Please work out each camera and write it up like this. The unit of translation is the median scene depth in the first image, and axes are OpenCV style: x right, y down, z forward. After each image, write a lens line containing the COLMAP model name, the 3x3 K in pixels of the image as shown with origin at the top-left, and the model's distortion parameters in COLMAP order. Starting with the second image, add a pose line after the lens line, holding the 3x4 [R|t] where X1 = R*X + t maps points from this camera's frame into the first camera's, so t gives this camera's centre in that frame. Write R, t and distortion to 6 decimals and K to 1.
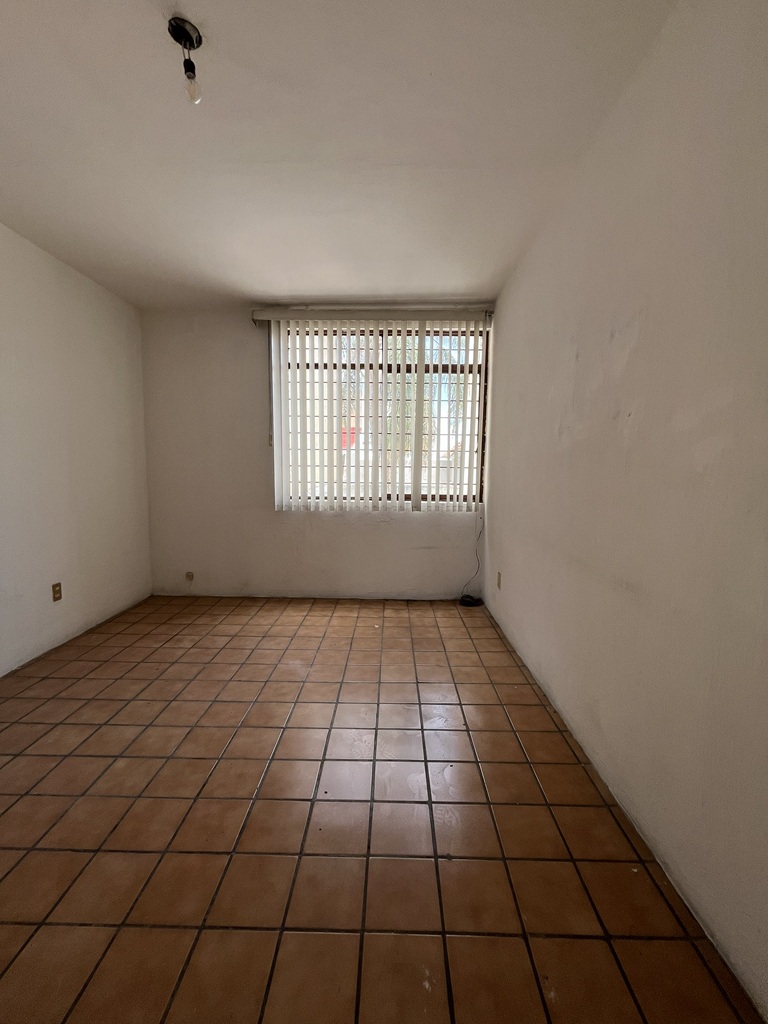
lens RADIAL K [[416.5, 0, 385.2], [0, 416.5, 511.2], [0, 0, 1]] dist [0.023549, 0.000650]
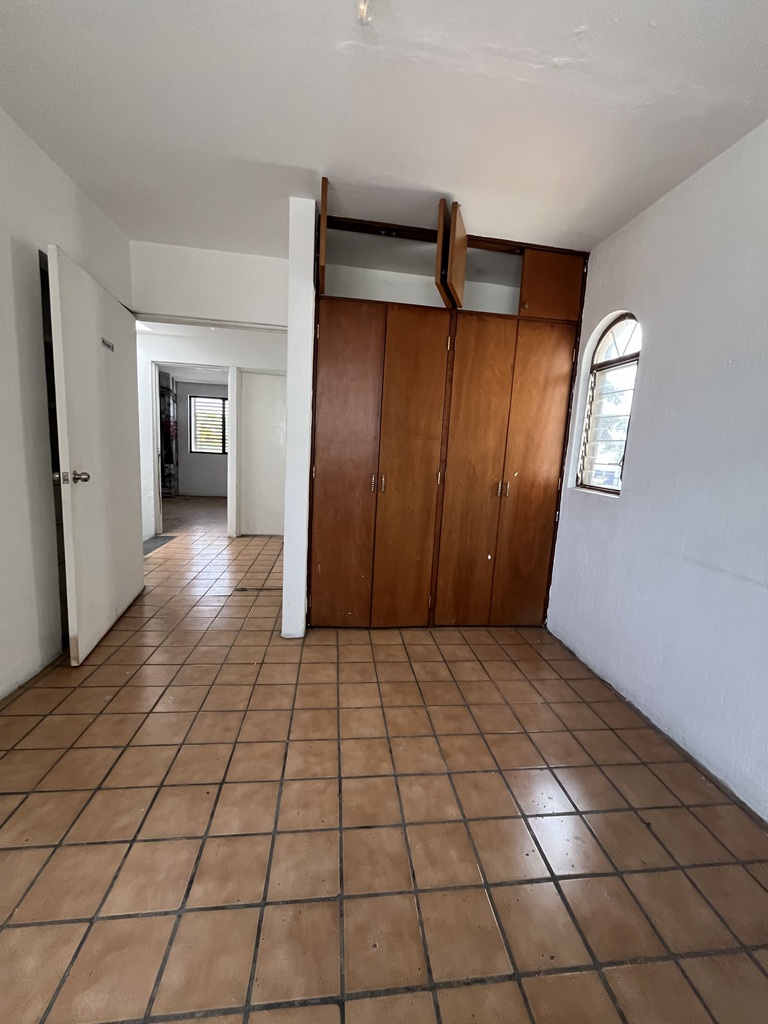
lens RADIAL K [[416.5, 0, 385.0], [0, 416.5, 509.6], [0, 0, 1]] dist [0.023549, 0.000650]
pose [[-0.987786, -0.039359, -0.150763, -0.383522], [-0.078116, 0.962286, 0.260584, -0.236193], [0.134820, 0.269178, -0.953607, 1.864619]]
